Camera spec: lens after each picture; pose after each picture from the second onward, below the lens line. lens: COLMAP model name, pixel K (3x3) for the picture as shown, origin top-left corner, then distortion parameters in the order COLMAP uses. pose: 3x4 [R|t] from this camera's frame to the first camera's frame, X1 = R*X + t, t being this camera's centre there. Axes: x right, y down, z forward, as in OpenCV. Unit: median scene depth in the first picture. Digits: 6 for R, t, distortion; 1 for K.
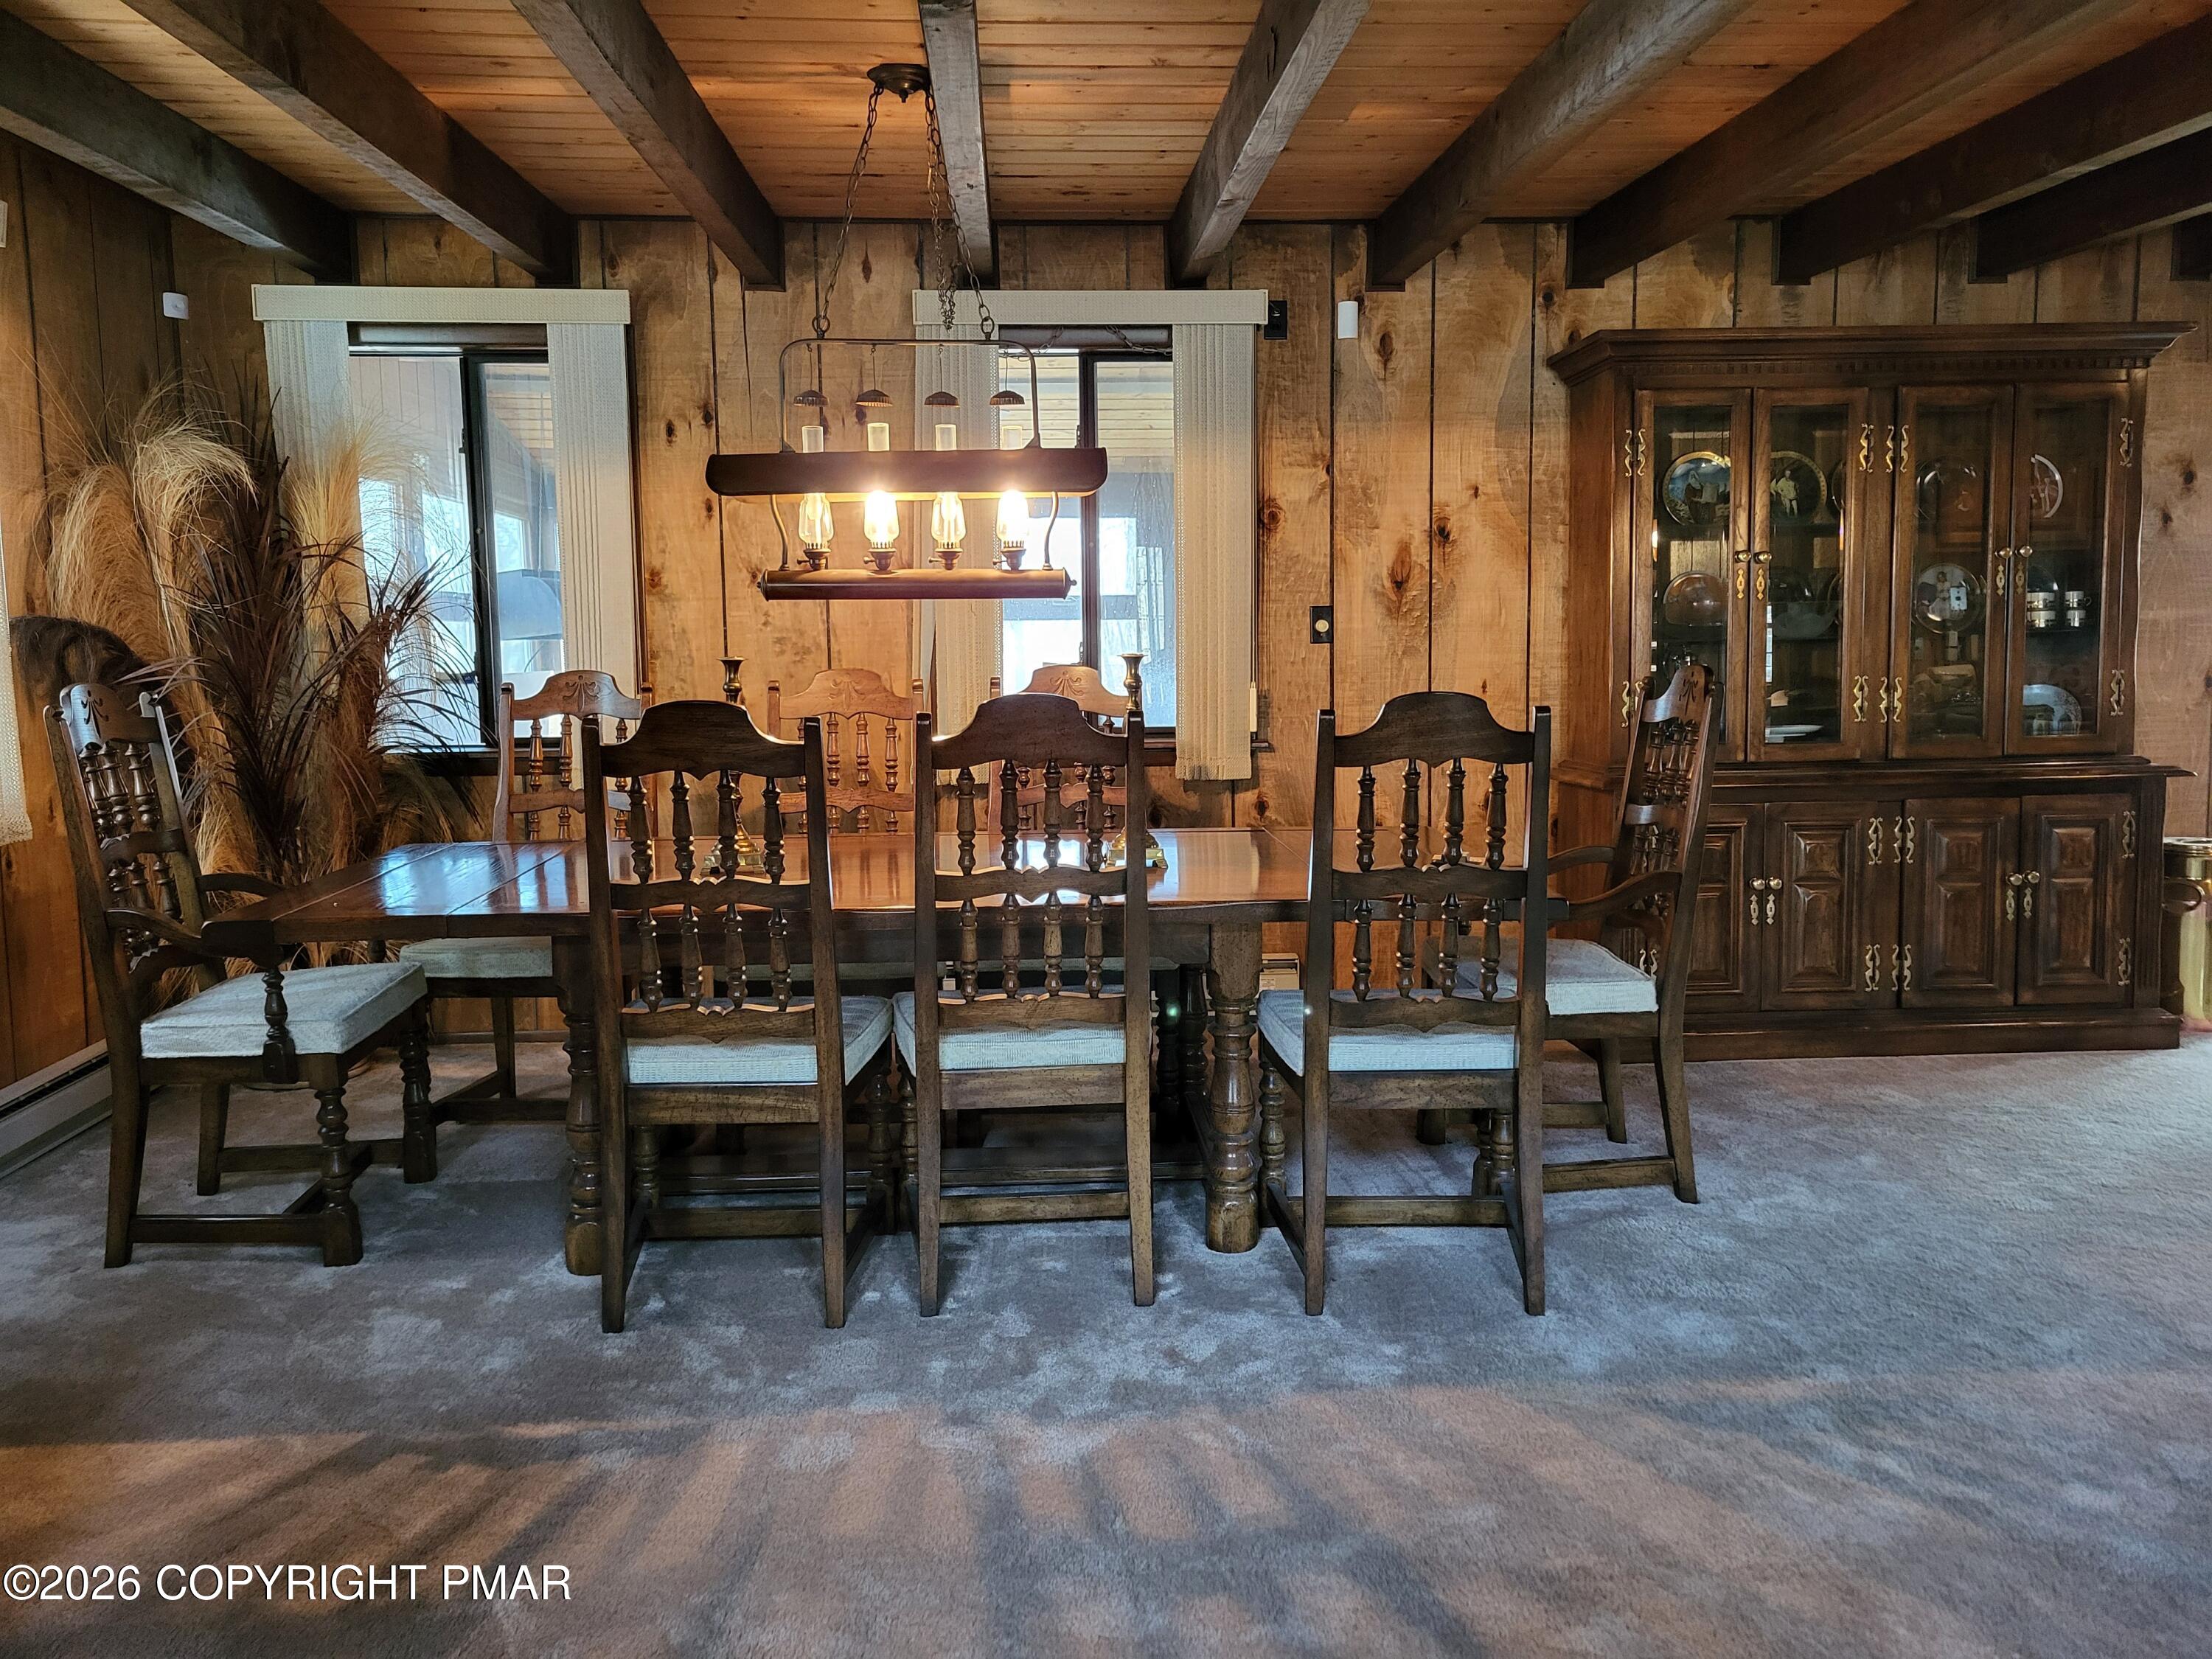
lens RADIAL K [[1663.9, 0, 1110.2], [0, 1663.9, 783.0], [0, 0, 1]] dist [0.060918, -0.021412]
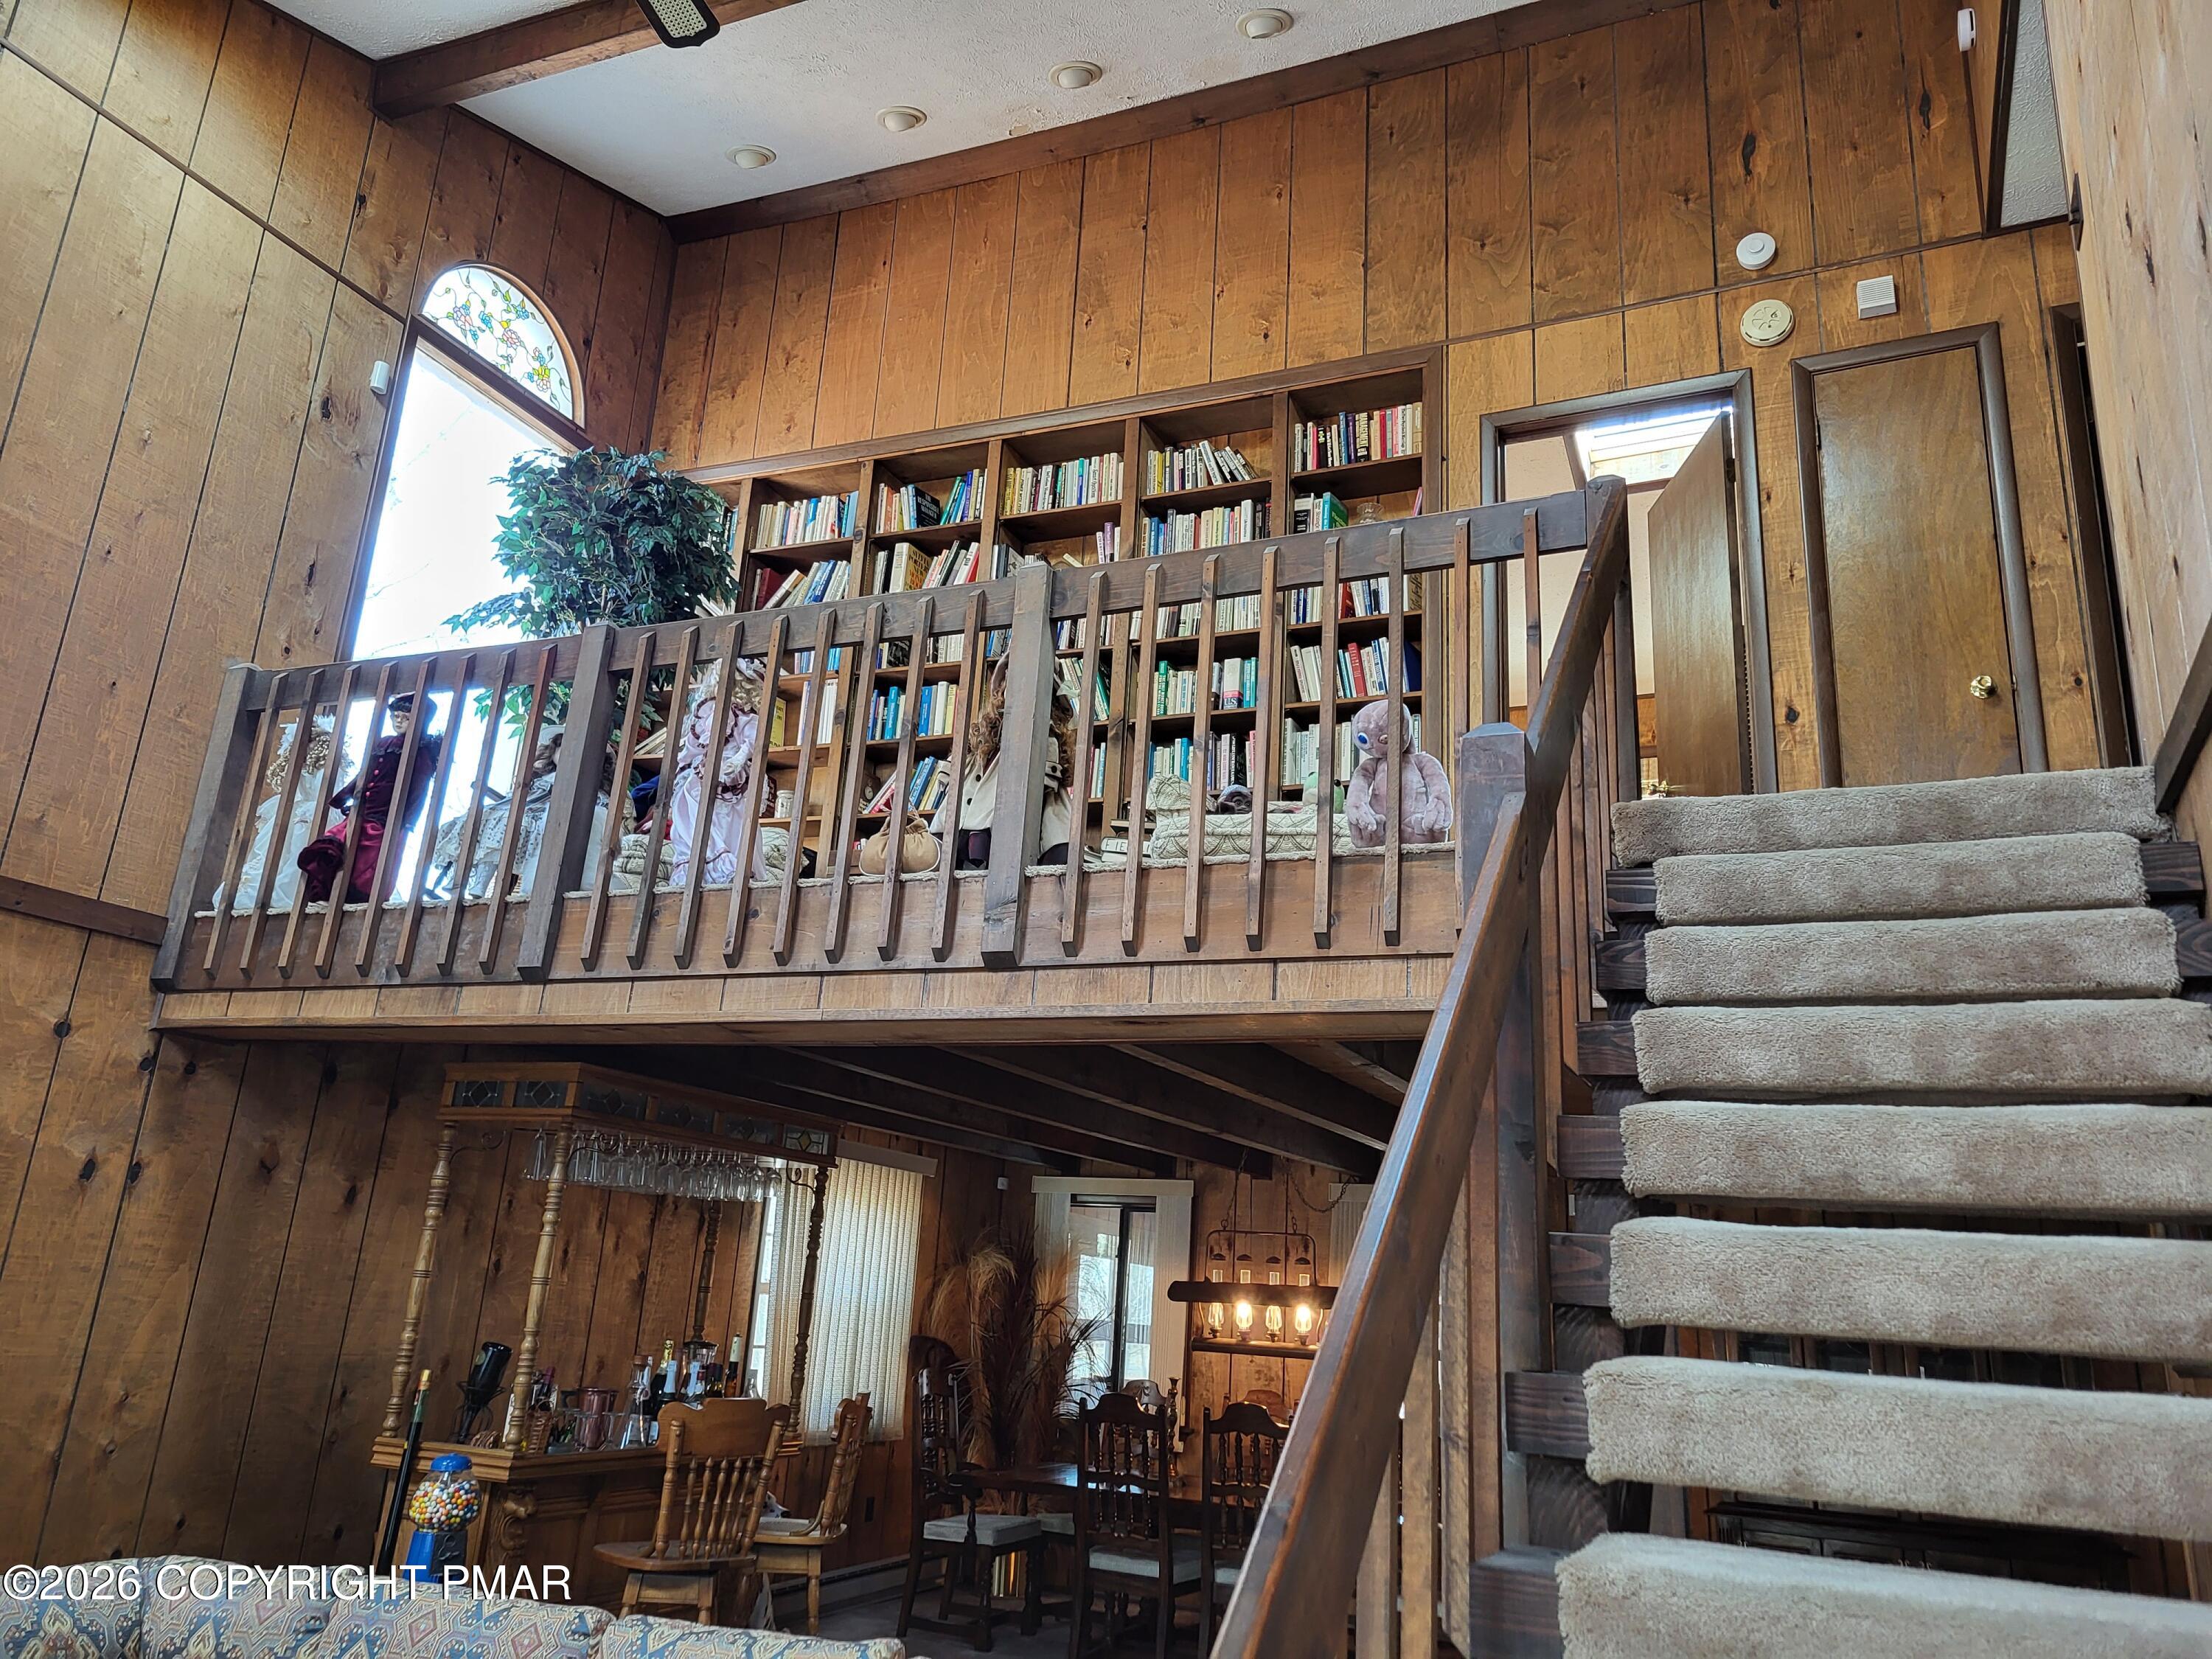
lens RADIAL K [[1663.9, 0, 1110.2], [0, 1663.9, 783.0], [0, 0, 1]] dist [0.060918, -0.021412]
pose [[0.883152, -0.079800, -0.462249, 0.690847], [-0.115674, 0.917944, -0.379471, 0.046145], [0.454600, 0.388601, 0.801454, -0.977567]]
